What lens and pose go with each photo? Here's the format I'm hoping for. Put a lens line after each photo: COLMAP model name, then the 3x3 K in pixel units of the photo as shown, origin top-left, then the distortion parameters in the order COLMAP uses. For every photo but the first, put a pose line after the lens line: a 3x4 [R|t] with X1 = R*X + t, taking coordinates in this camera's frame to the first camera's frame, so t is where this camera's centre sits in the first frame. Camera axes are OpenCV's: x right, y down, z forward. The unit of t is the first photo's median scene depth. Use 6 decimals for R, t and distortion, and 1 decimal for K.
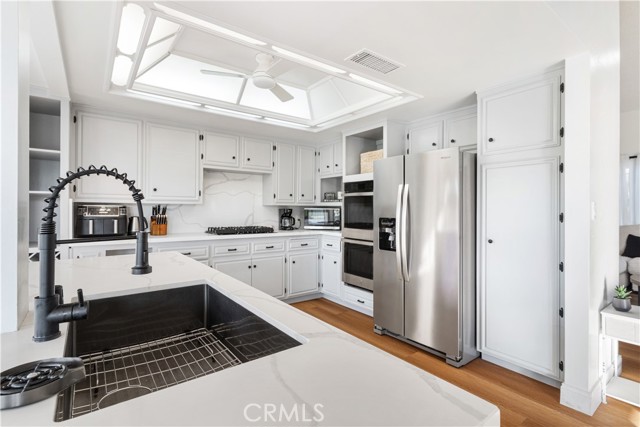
lens RADIAL K [[309.4, 0, 320.1], [0, 309.4, 210.3], [0, 0, 1]] dist [-0.000406, -0.000624]
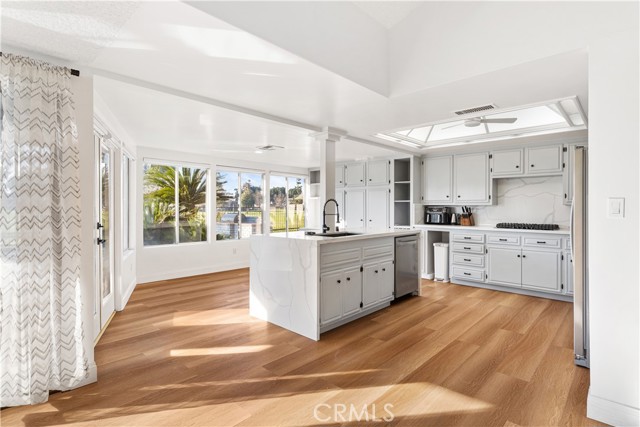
lens RADIAL K [[341.8, 0, 319.5], [0, 341.8, 211.1], [0, 0, 1]] dist [-0.000968, -0.000172]
pose [[0.184090, 0.002533, -0.982906, 0.911947], [-0.003369, 0.999992, 0.001947, 0.005996], [0.982904, 0.002953, 0.184098, -0.021457]]
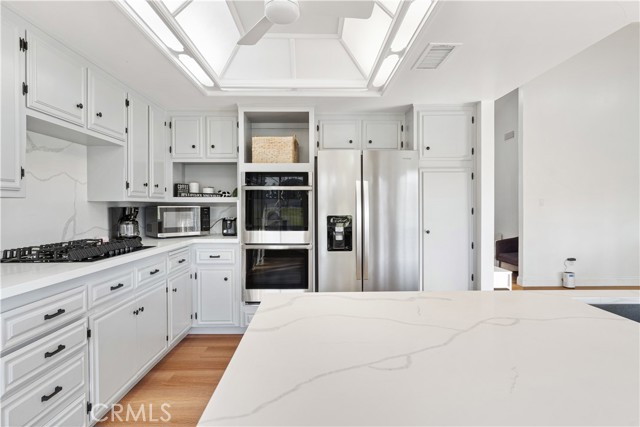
lens RADIAL K [[341.8, 0, 322.3], [0, 341.8, 211.7], [0, 0, 1]] dist [-0.000968, -0.000172]
pose [[0.584284, -0.020236, 0.811297, -0.503160], [0.010950, 0.999795, 0.017052, -0.003929], [-0.811476, -0.001079, 0.584385, 0.355315]]
